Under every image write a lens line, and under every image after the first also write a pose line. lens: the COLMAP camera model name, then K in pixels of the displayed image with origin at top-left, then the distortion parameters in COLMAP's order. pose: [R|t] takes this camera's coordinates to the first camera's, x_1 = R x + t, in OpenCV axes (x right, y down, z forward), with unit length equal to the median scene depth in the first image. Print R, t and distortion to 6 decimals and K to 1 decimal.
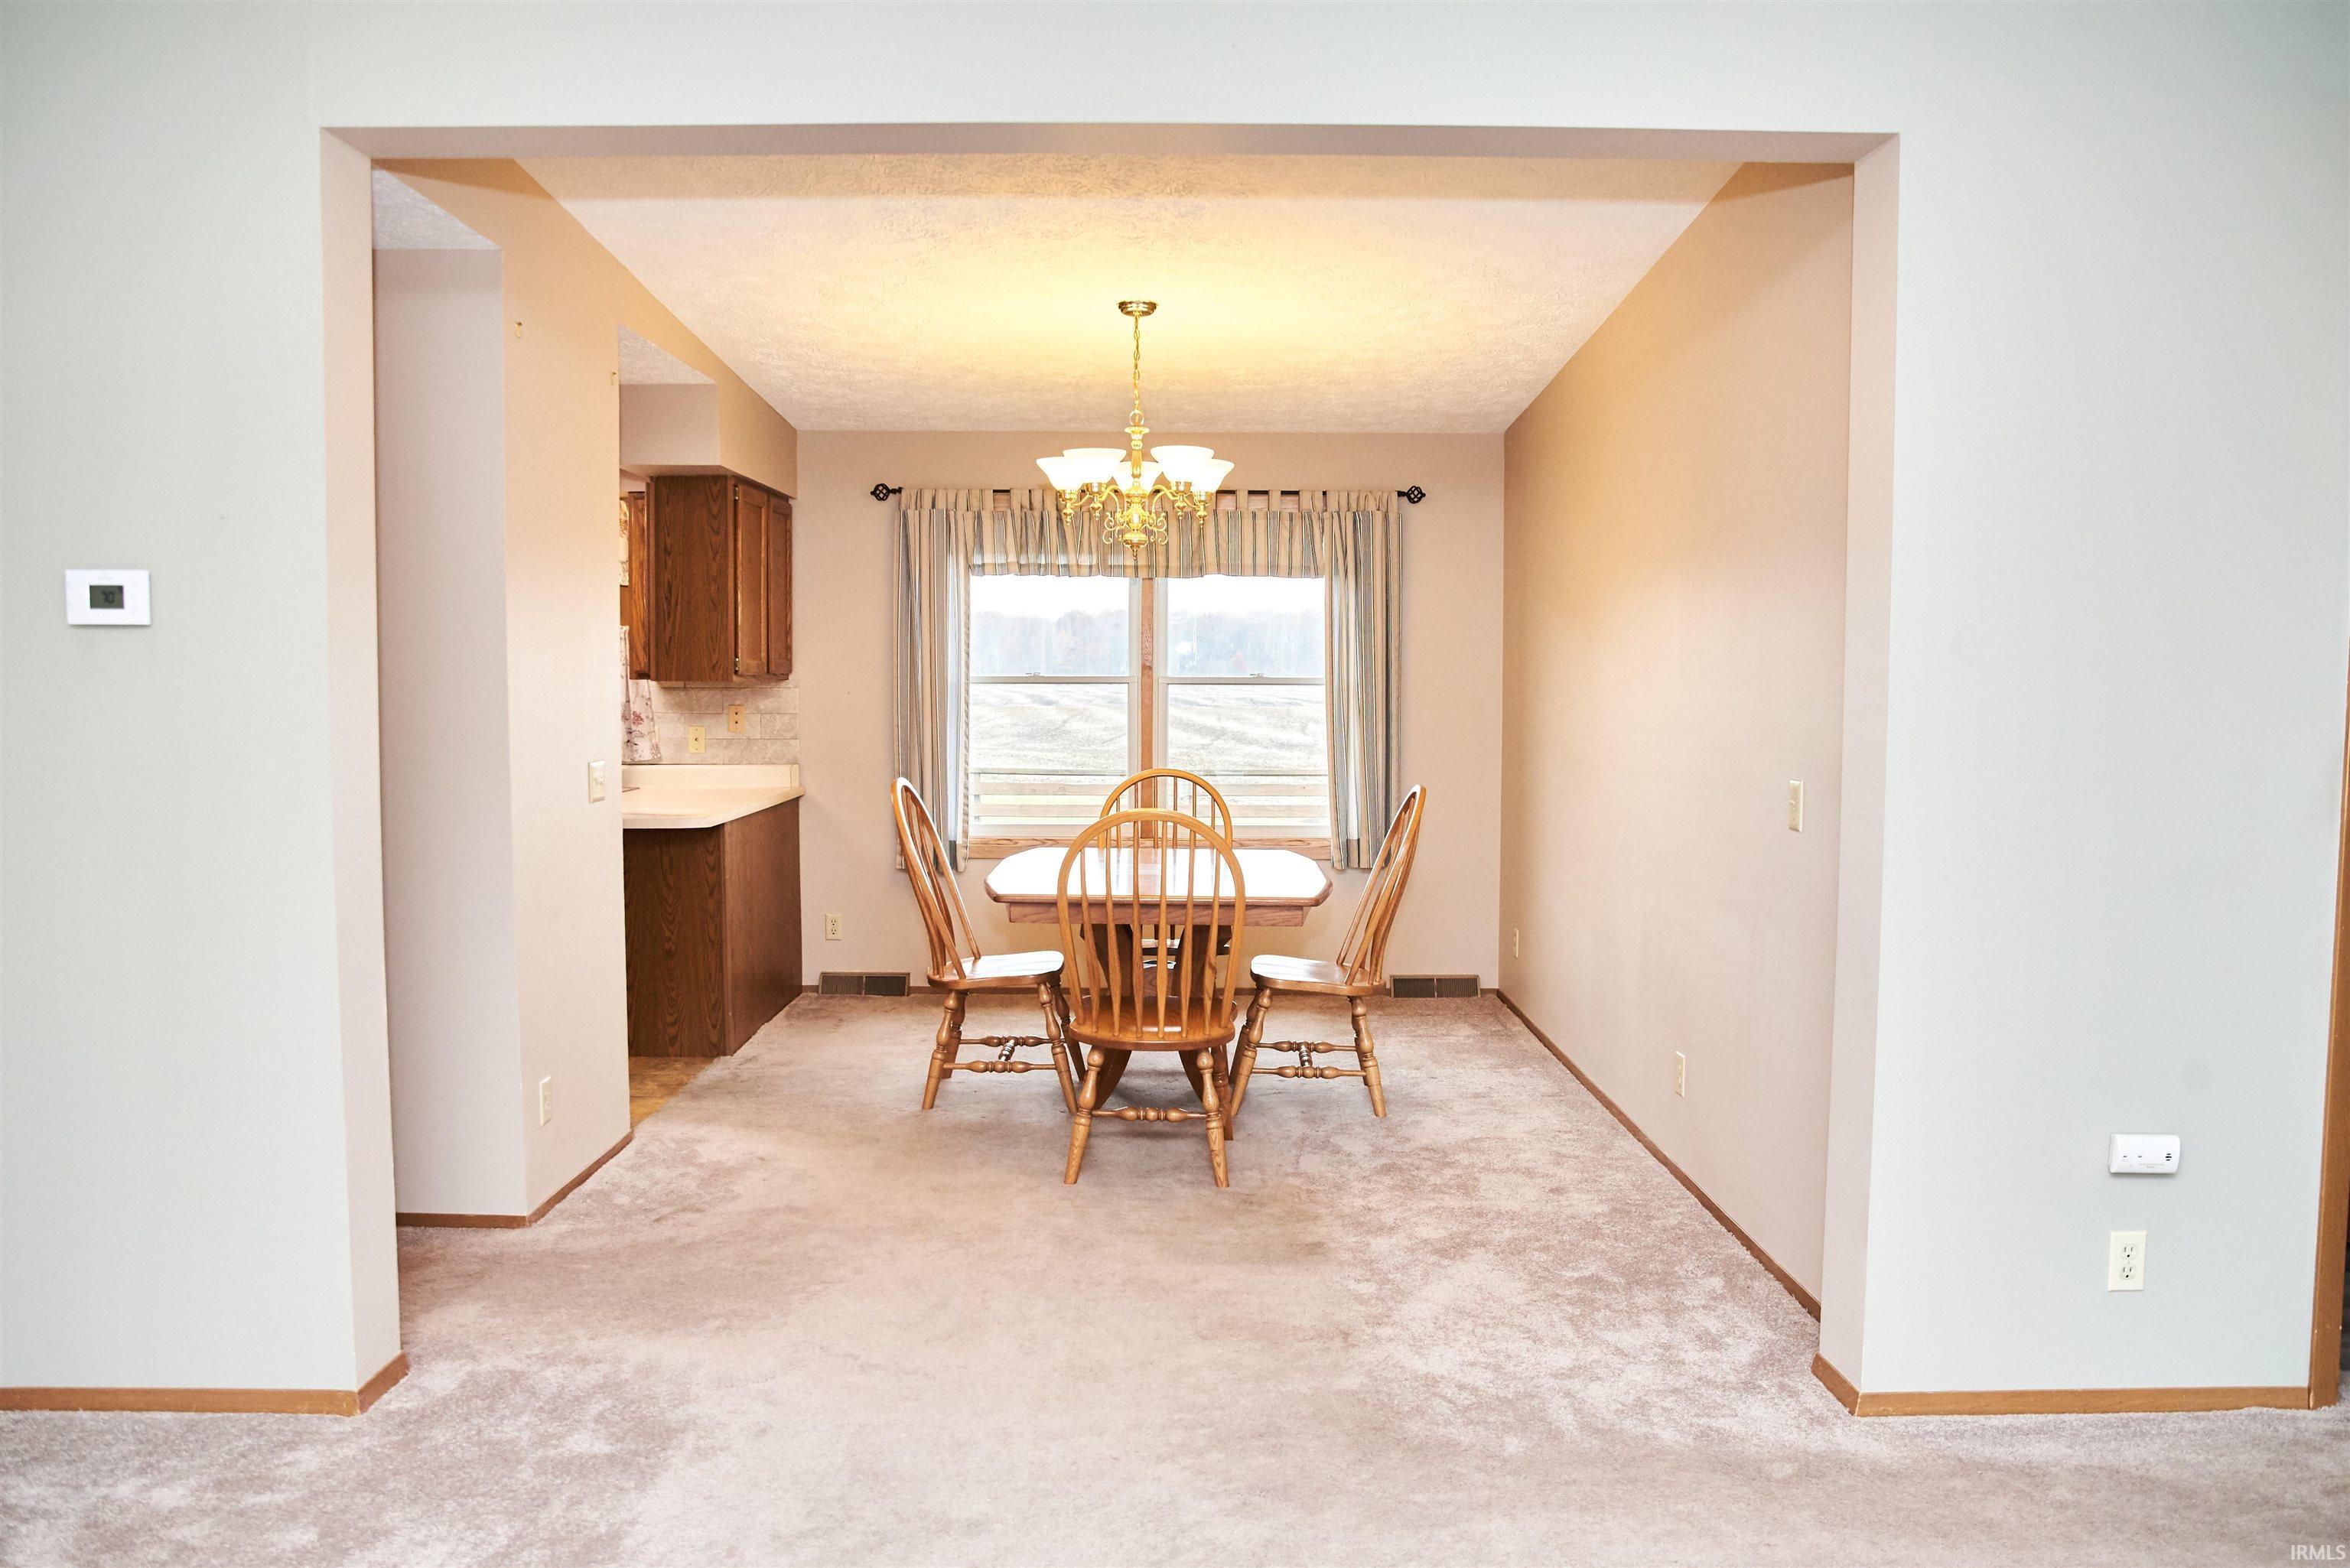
lens RADIAL K [[1724.6, 0, 1177.1], [0, 1724.6, 808.3], [0, 0, 1]] dist [-0.041341, 0.000251]
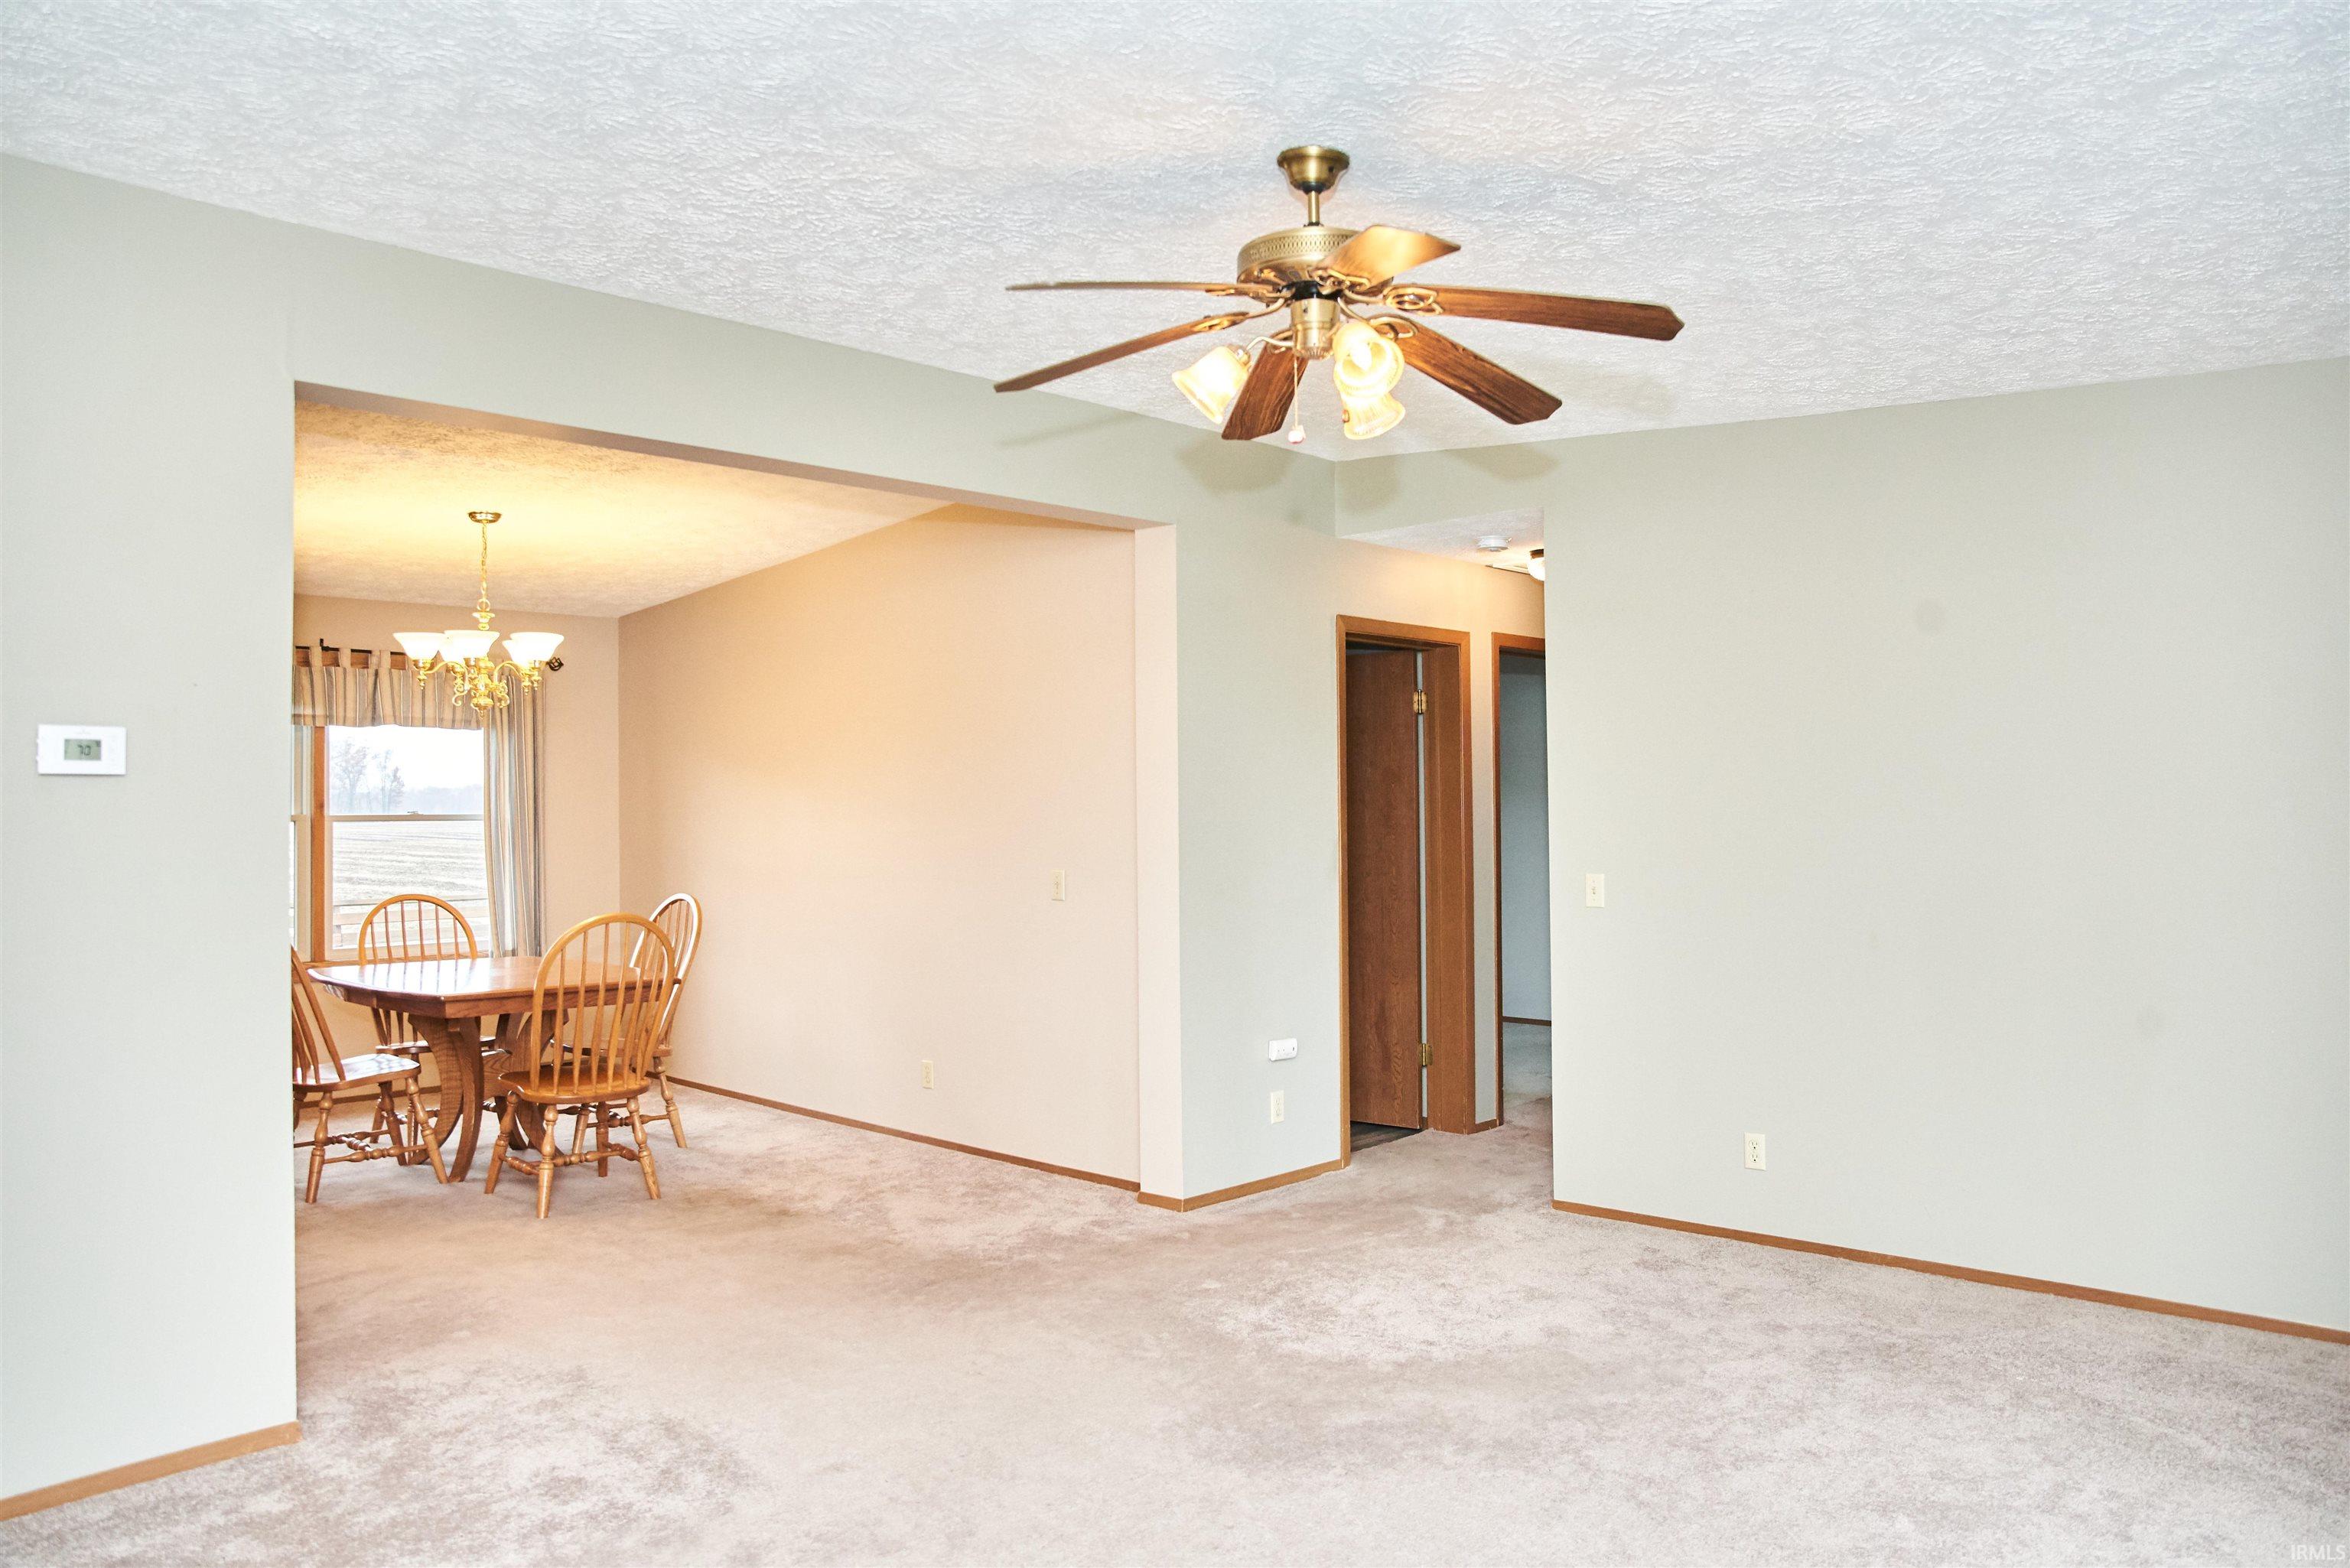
lens RADIAL K [[1621.9, 0, 1186.7], [0, 1621.9, 791.2], [0, 0, 1]] dist [-0.109219, 0.077734]
pose [[0.702198, 0.000256, 0.711981, -0.496606], [0.062071, 0.996170, -0.061576, 0.008178], [-0.709271, 0.087432, 0.699493, -0.150414]]
